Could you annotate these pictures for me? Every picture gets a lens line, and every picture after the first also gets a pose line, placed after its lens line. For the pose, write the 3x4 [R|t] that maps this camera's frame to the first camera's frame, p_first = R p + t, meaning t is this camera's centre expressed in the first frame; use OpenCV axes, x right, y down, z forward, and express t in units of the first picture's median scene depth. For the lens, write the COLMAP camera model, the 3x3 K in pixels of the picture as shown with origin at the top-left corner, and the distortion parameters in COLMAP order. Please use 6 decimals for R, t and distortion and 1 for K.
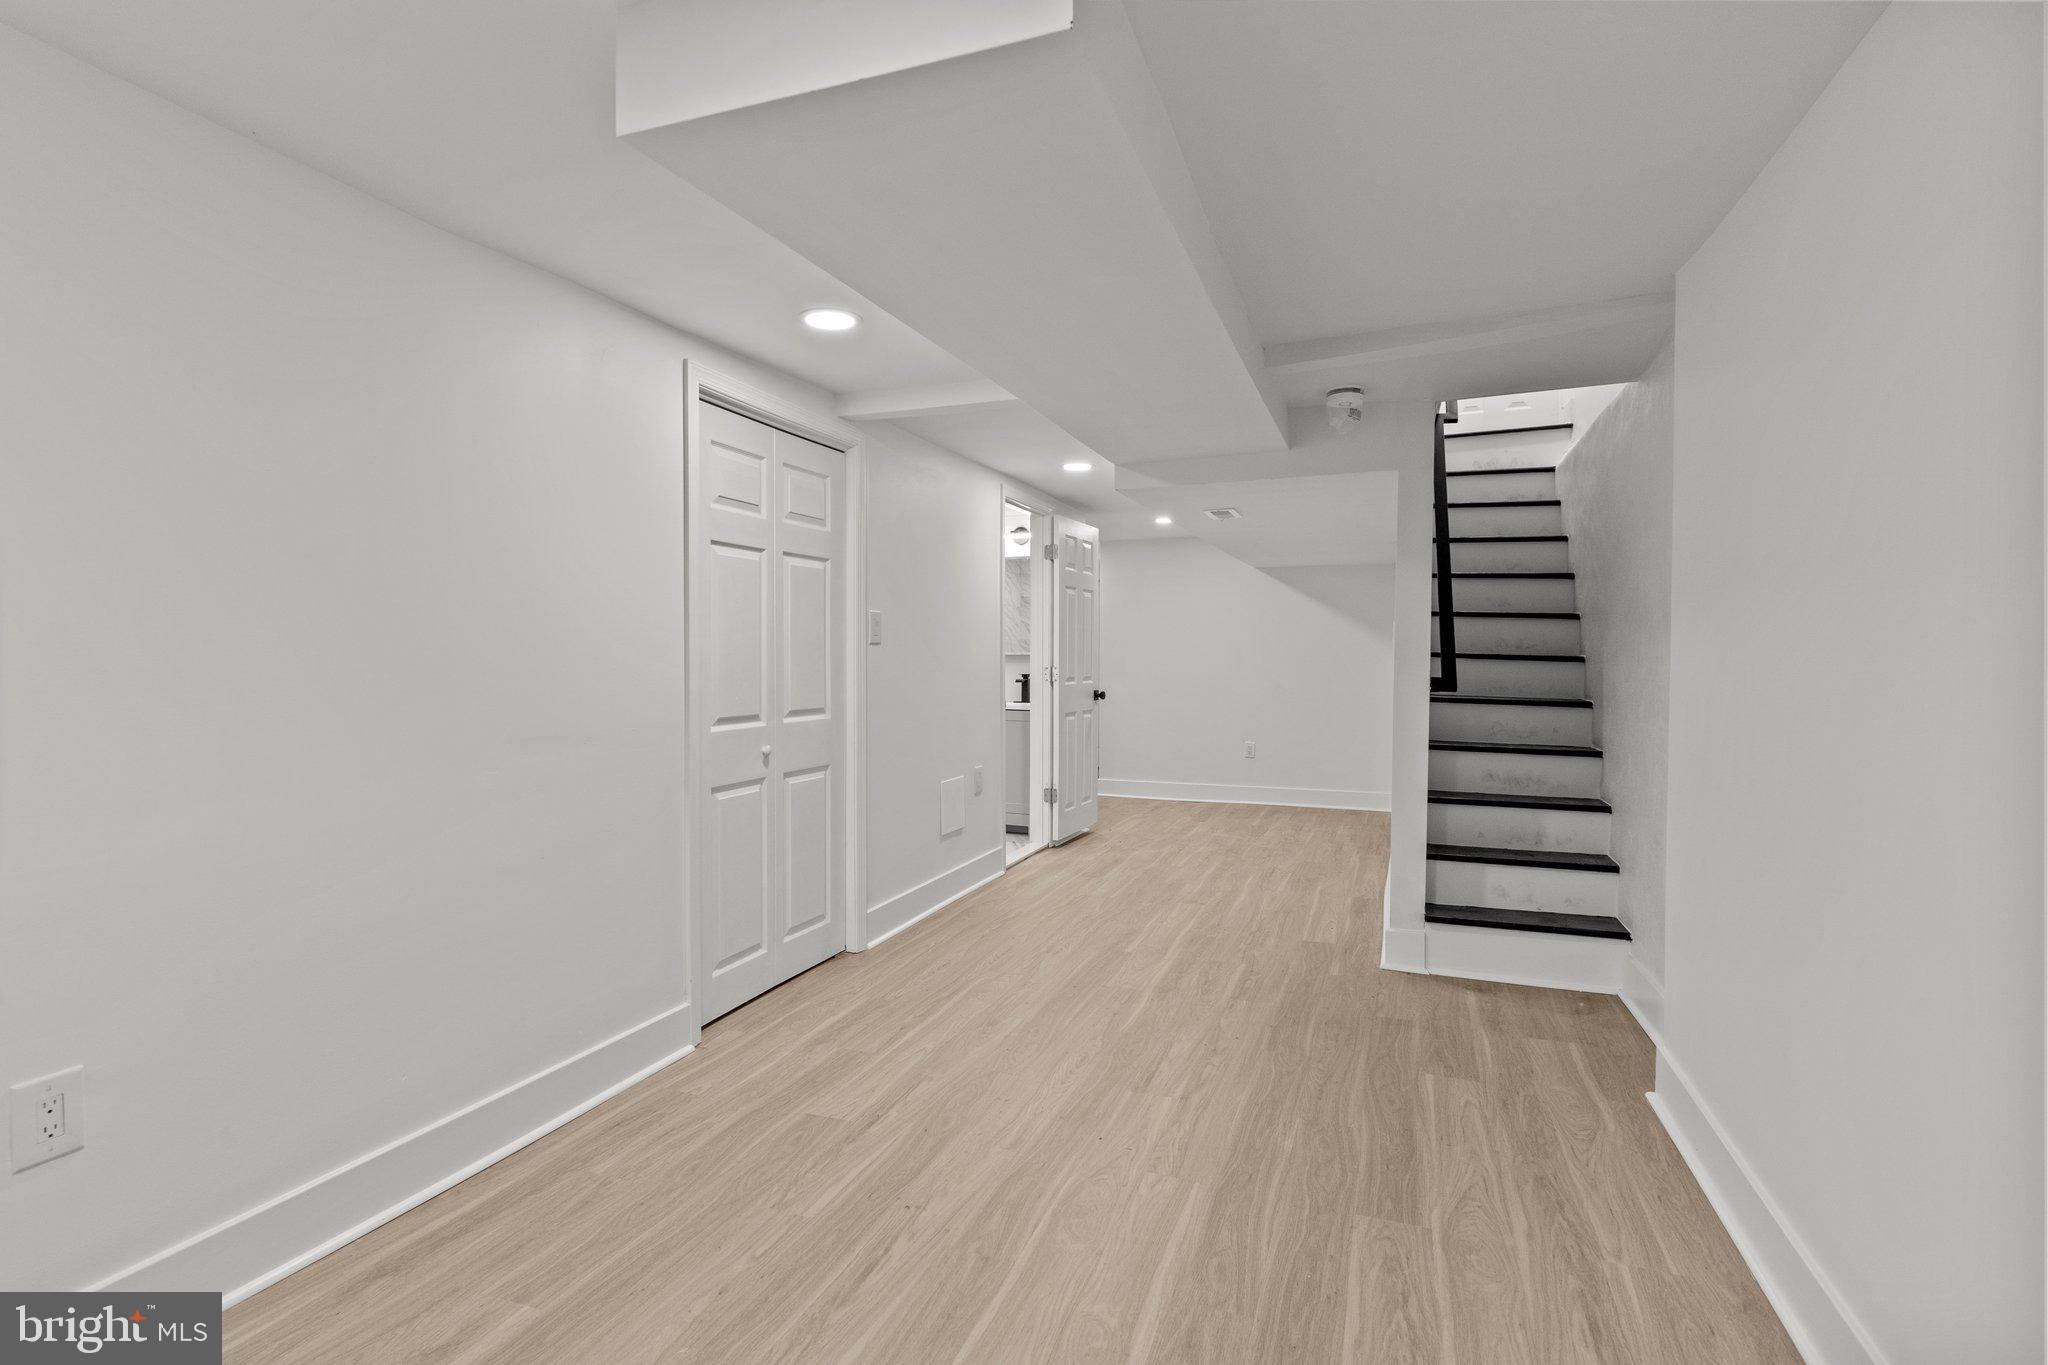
lens RADIAL K [[988.5, 0, 1022.8], [0, 988.5, 650.9], [0, 0, 1]] dist [0.001507, 0.000013]
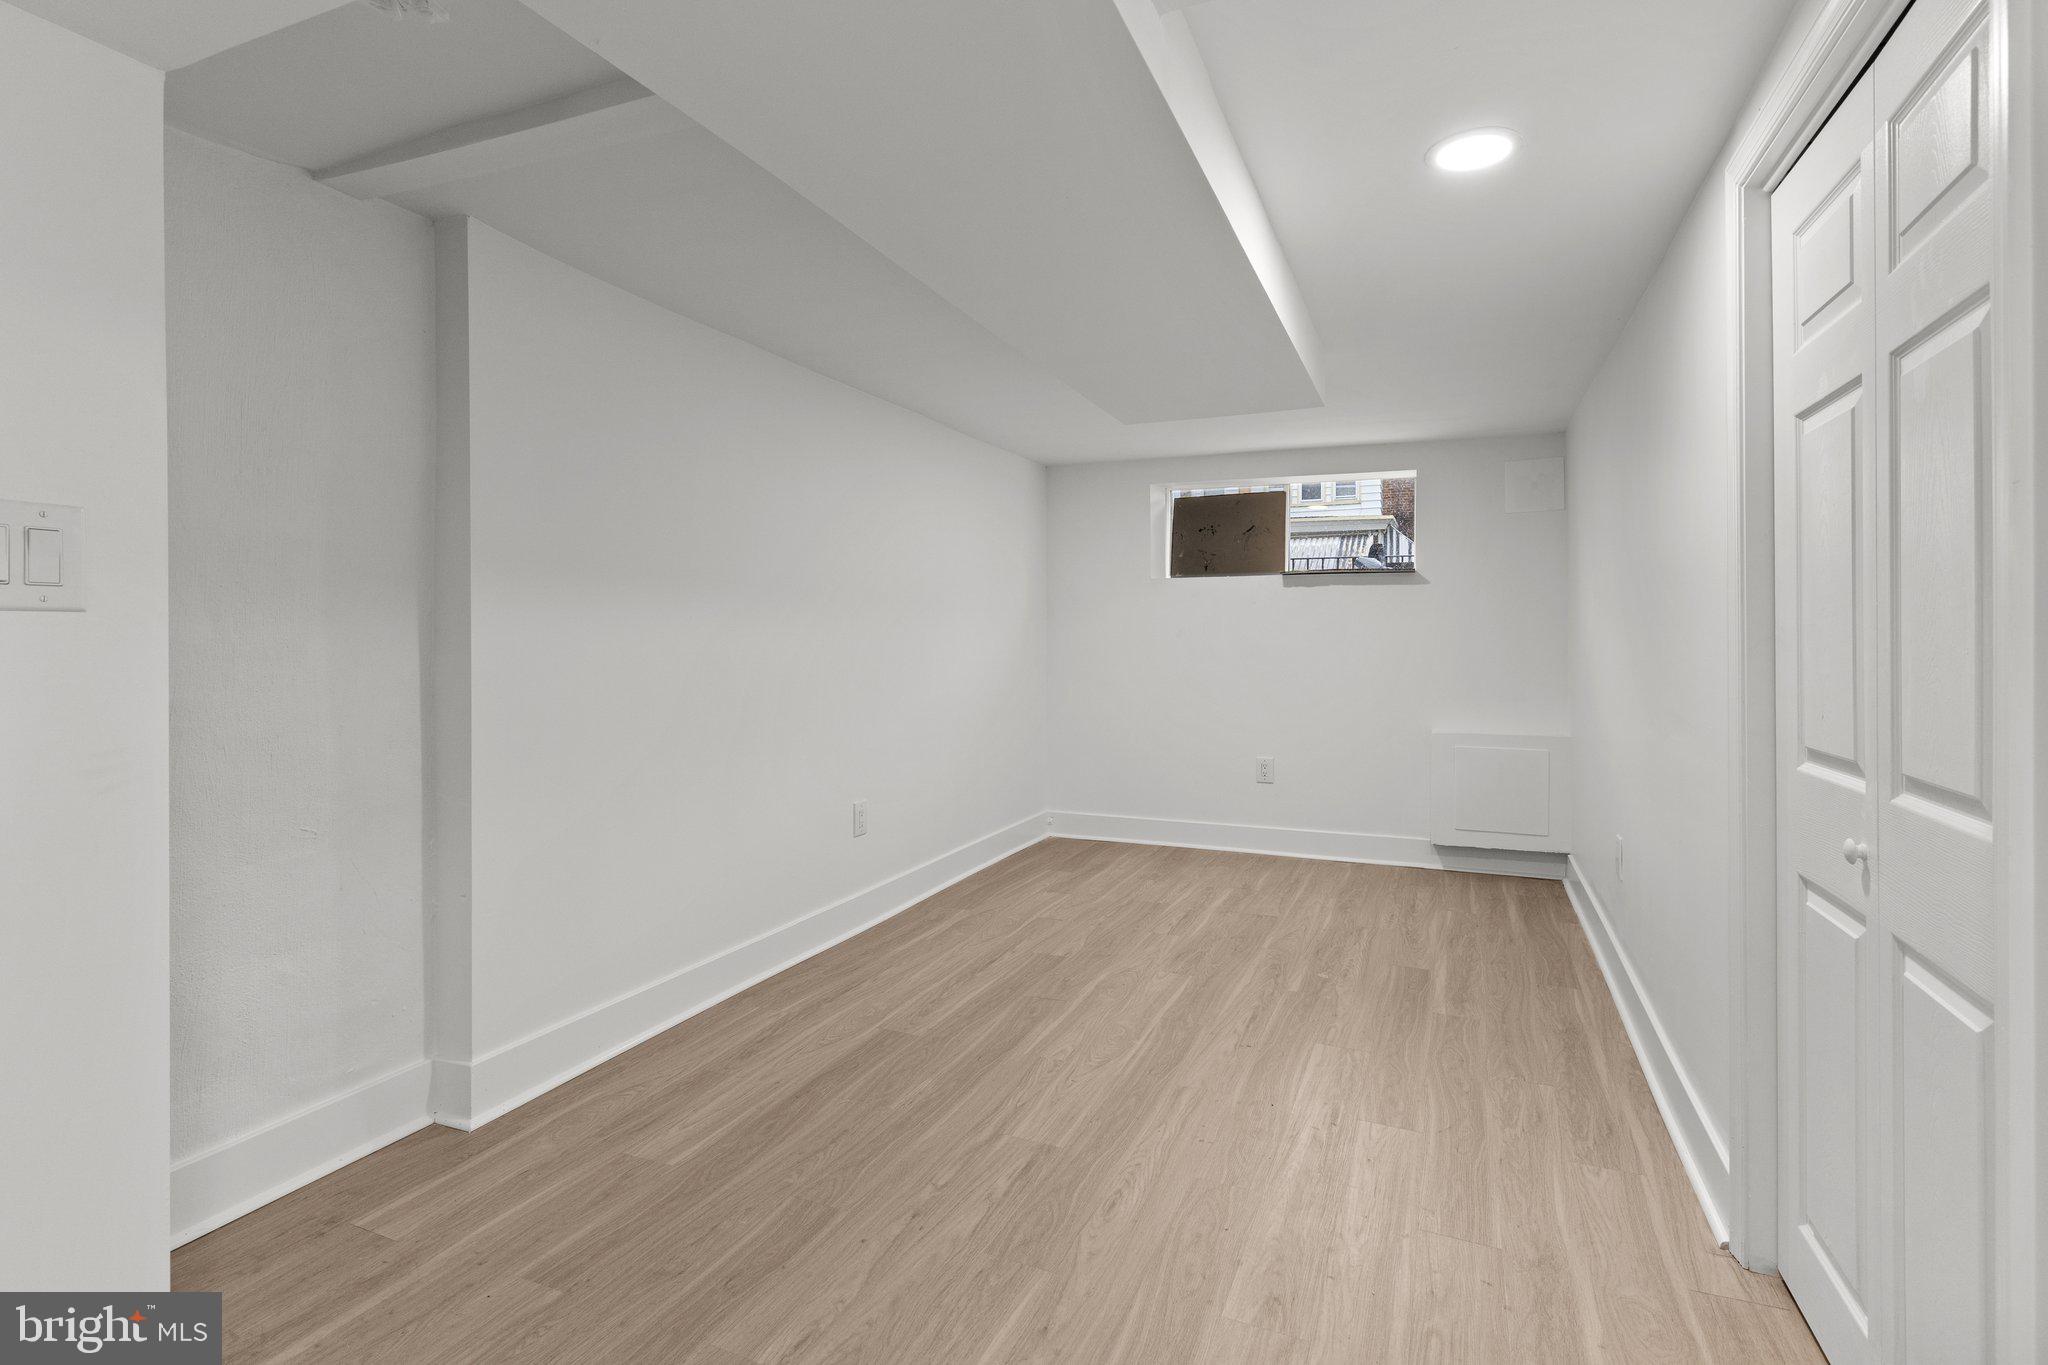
lens RADIAL K [[988.5, 0, 1022.8], [0, 988.5, 650.9], [0, 0, 1]] dist [0.001507, 0.000013]
pose [[-0.998802, -0.001936, 0.048889, 0.107576], [-0.001646, 0.999981, 0.005974, 0.018902], [-0.048899, 0.005886, -0.998786, 2.030446]]
